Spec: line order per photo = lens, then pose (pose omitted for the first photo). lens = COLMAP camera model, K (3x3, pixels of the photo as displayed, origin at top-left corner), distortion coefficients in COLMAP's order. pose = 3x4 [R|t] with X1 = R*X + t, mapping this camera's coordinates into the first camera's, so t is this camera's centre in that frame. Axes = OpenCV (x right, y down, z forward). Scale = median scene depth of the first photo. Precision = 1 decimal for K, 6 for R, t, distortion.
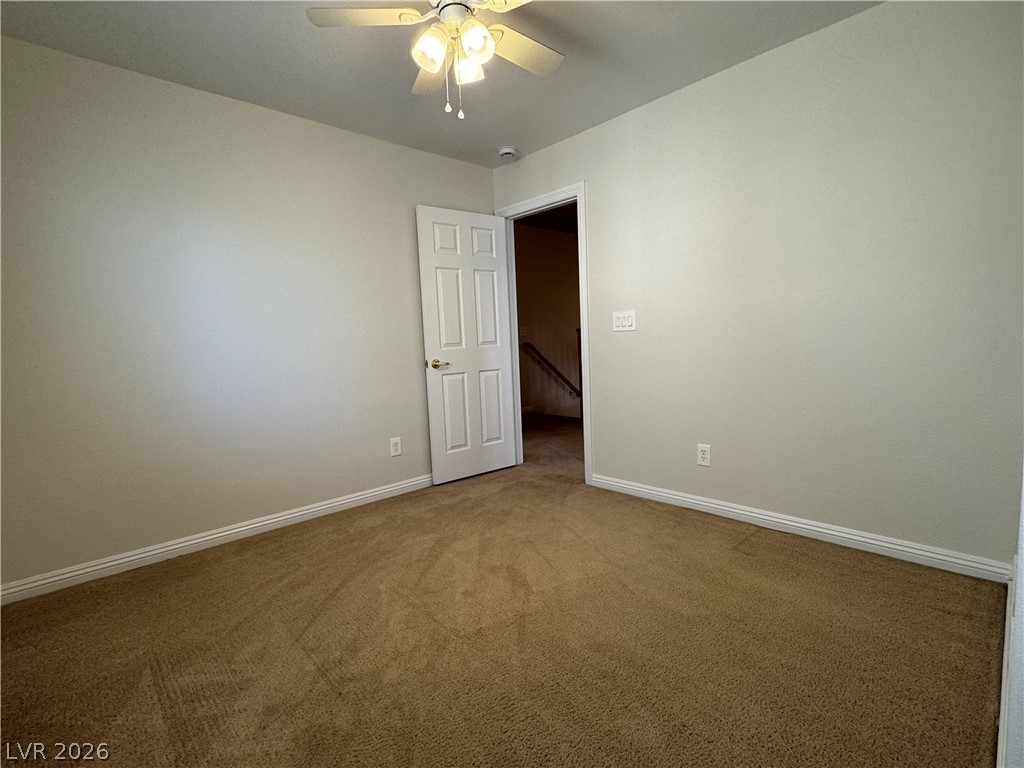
lens RADIAL K [[485.7, 0, 512.5], [0, 485.7, 383.8], [0, 0, 1]] dist [-0.000967, 0.000962]
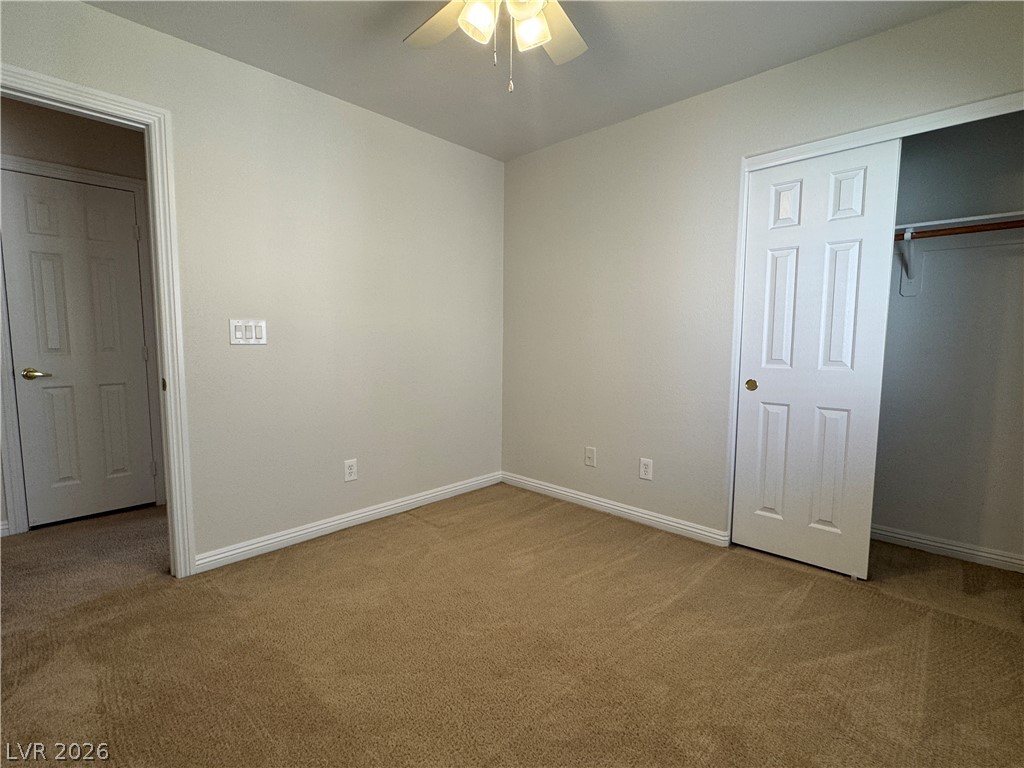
lens RADIAL K [[485.7, 0, 505.1], [0, 485.7, 387.0], [0, 0, 1]] dist [-0.000967, 0.000962]
pose [[-0.062545, -0.053395, 0.996613, -0.573517], [0.092731, 0.993937, 0.059072, -0.050999], [-0.993725, 0.096112, -0.057215, 0.658798]]
